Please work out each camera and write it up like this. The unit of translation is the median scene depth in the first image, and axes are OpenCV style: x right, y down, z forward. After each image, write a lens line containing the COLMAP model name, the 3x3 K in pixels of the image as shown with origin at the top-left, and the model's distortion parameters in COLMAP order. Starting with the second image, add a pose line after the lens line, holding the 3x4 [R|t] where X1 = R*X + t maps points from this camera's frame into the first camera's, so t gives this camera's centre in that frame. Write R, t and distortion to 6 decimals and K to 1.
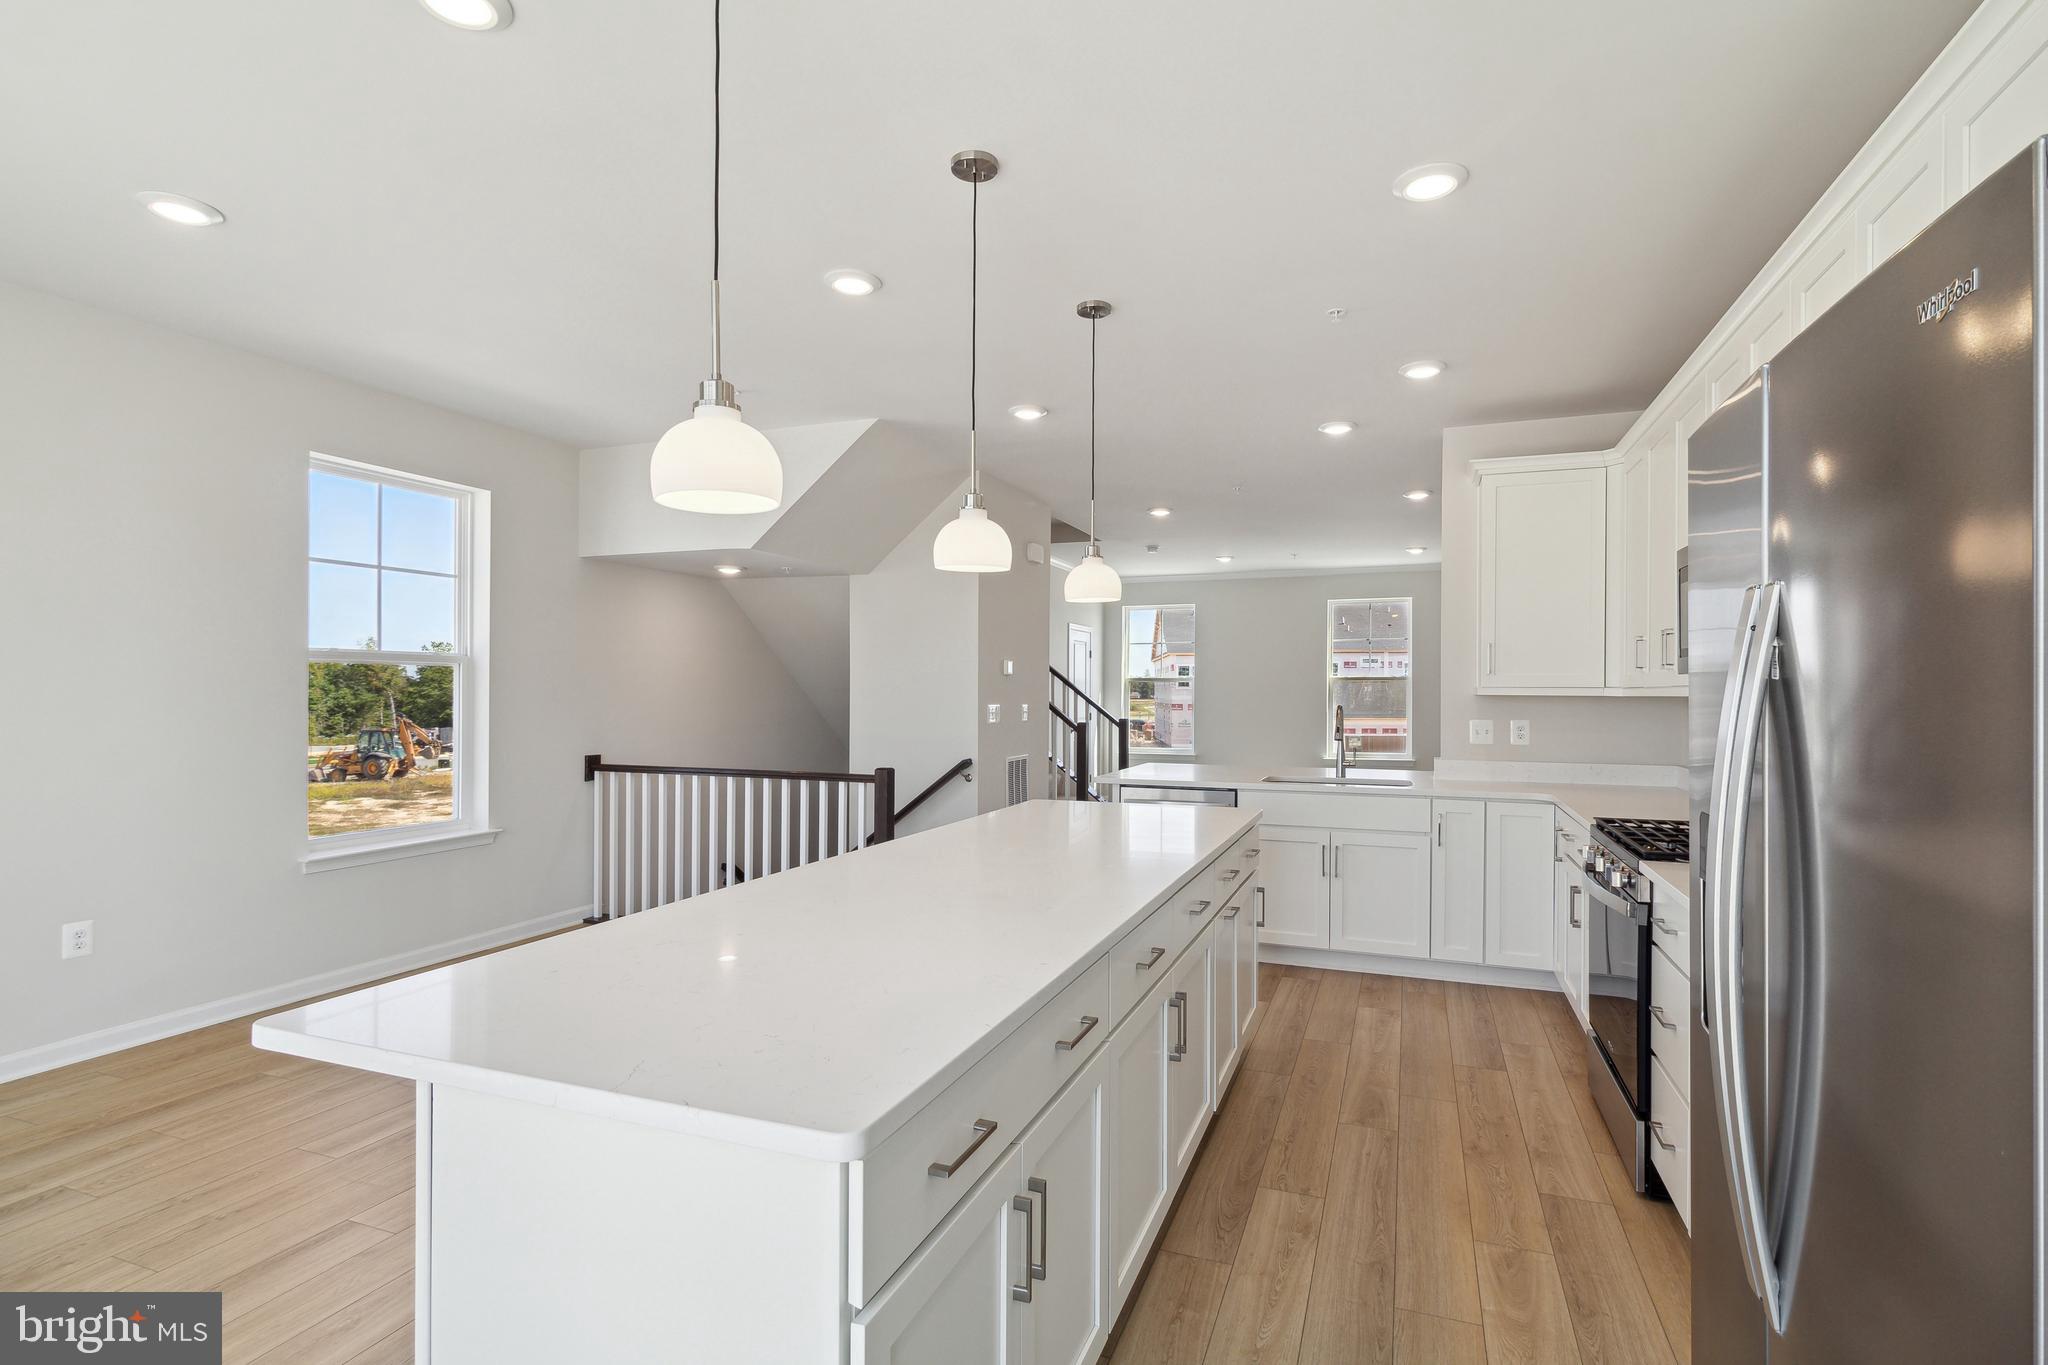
lens RADIAL K [[975.1, 0, 1017.7], [0, 975.1, 690.0], [0, 0, 1]] dist [-0.002641, 0.001920]
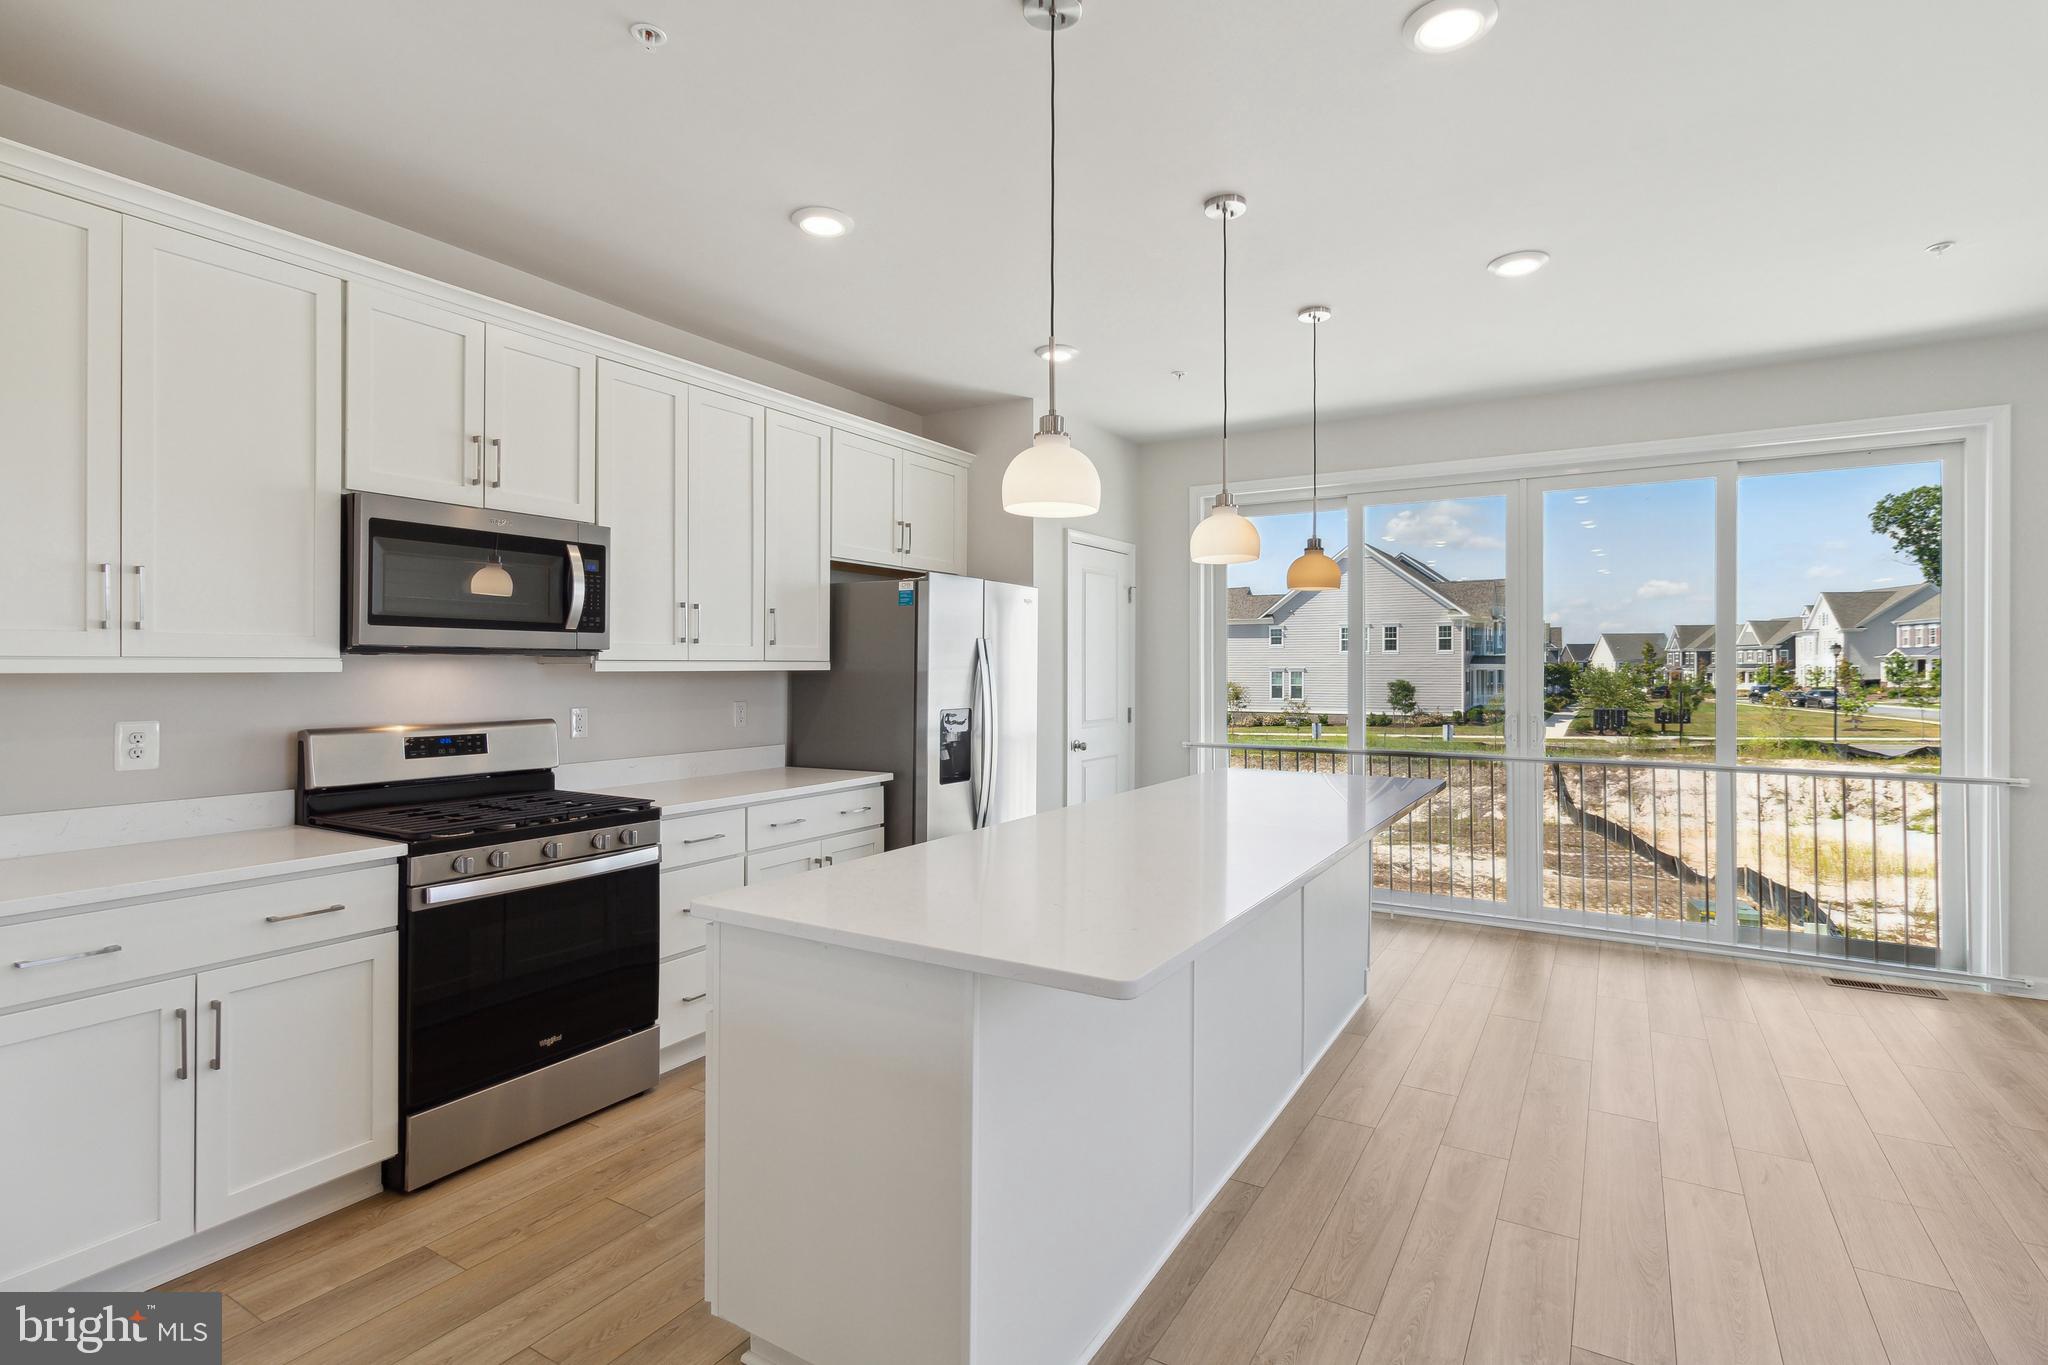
lens RADIAL K [[975.1, 0, 1016.9], [0, 975.1, 670.1], [0, 0, 1]] dist [-0.002641, 0.001920]
pose [[-0.985535, -0.005483, 0.169385, -0.000035], [-0.004988, 0.999982, 0.003348, -0.000926], [-0.169401, 0.002455, -0.985544, 1.114078]]
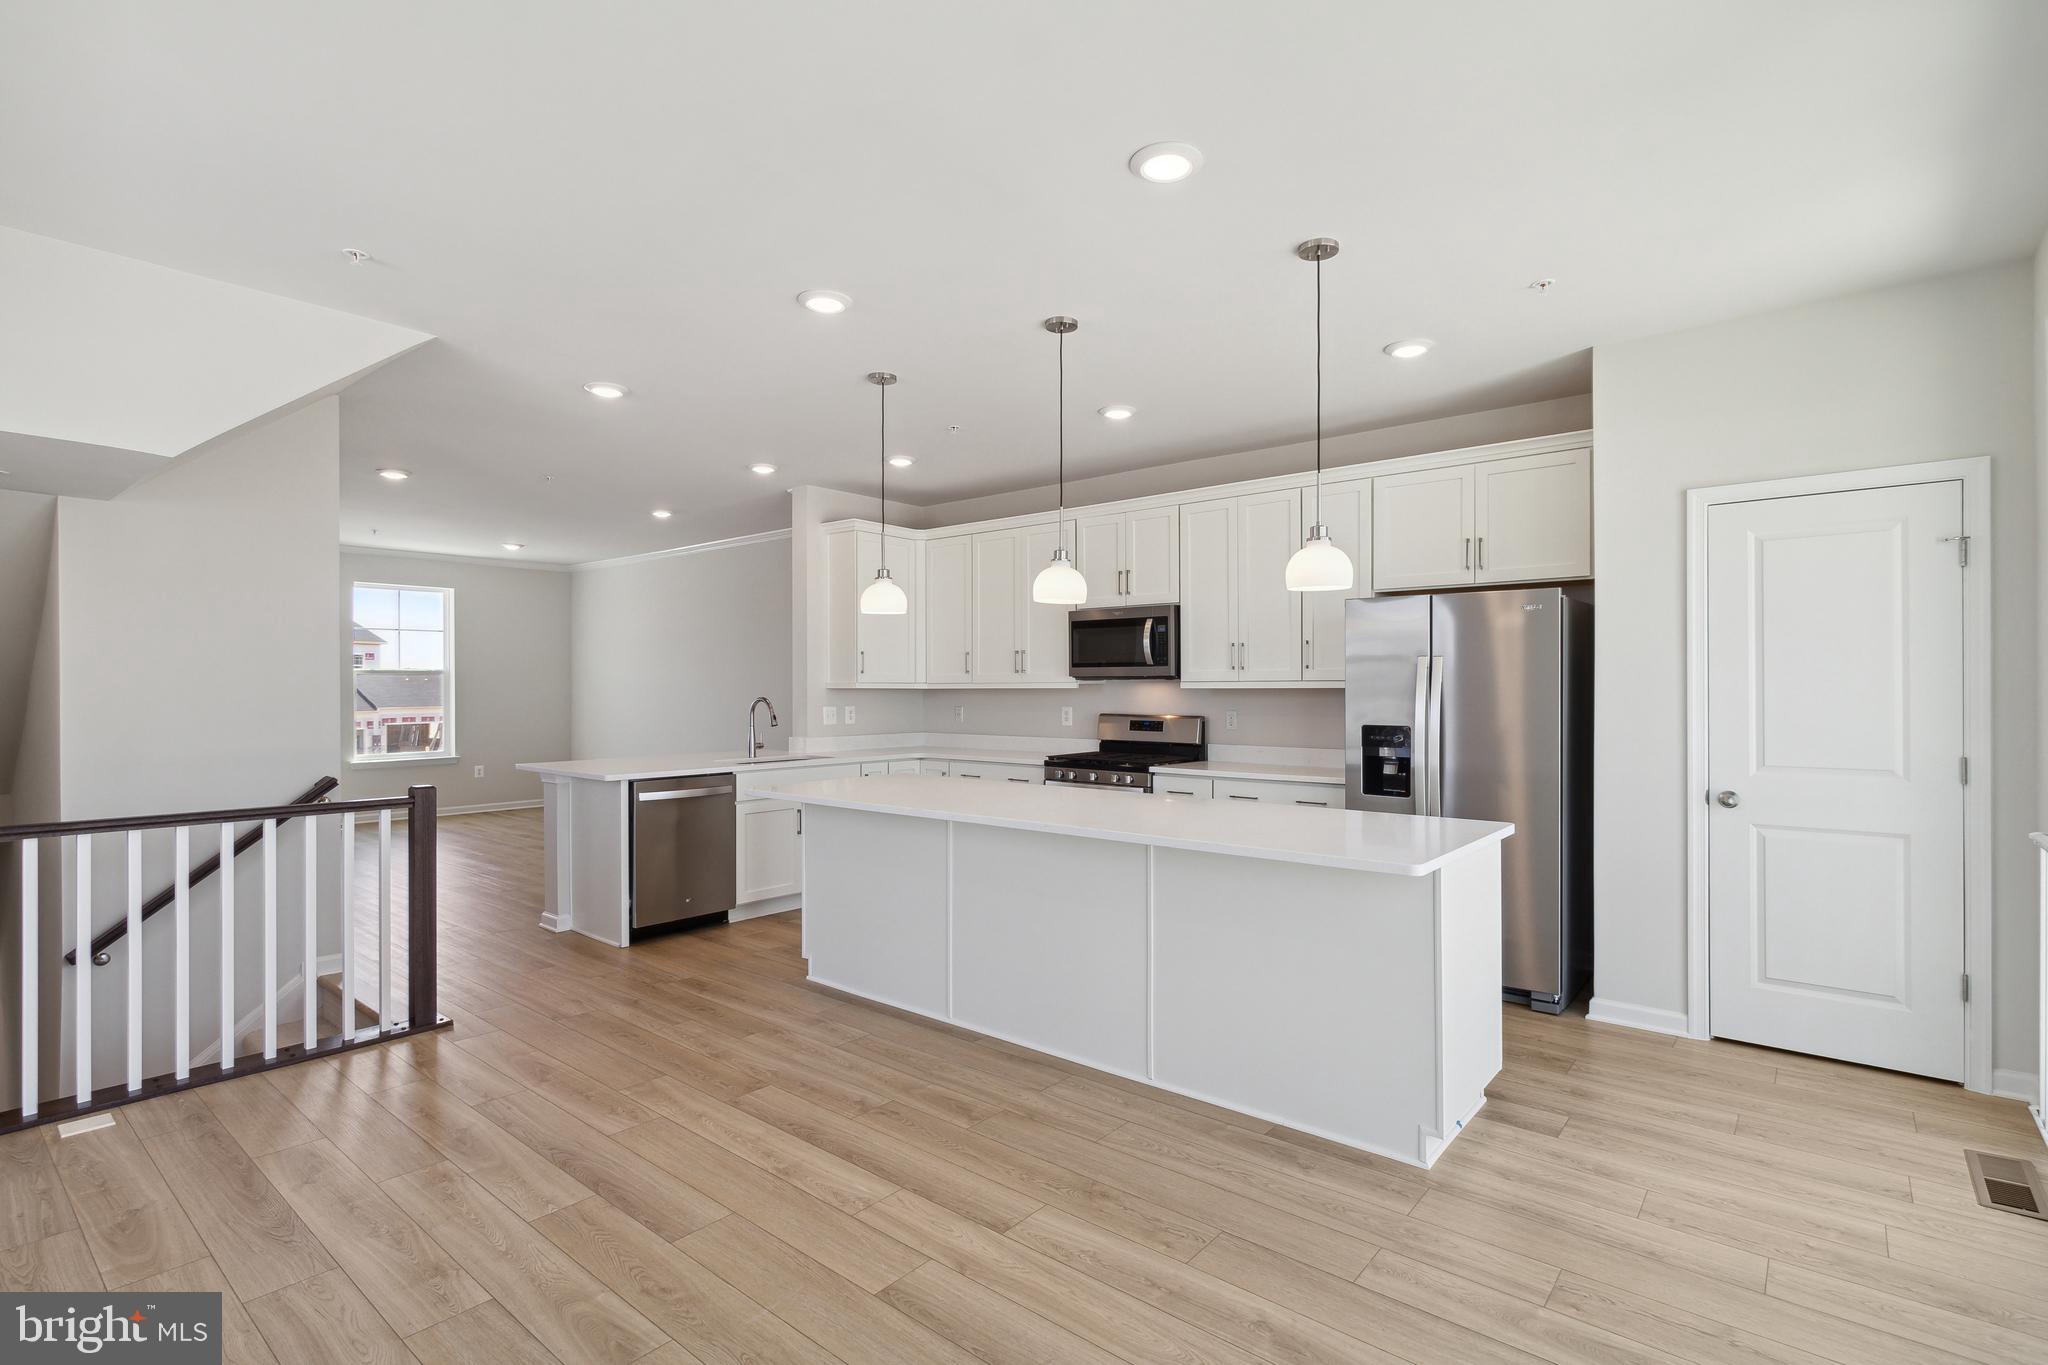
lens RADIAL K [[975.1, 0, 1077.4], [0, 975.1, 688.2], [0, 0, 1]] dist [-0.002641, 0.001920]
pose [[0.282213, -0.003107, 0.959347, -0.742364], [-0.000338, 0.999994, 0.003338, -0.000128], [-0.959352, -0.001266, 0.282210, 0.290604]]
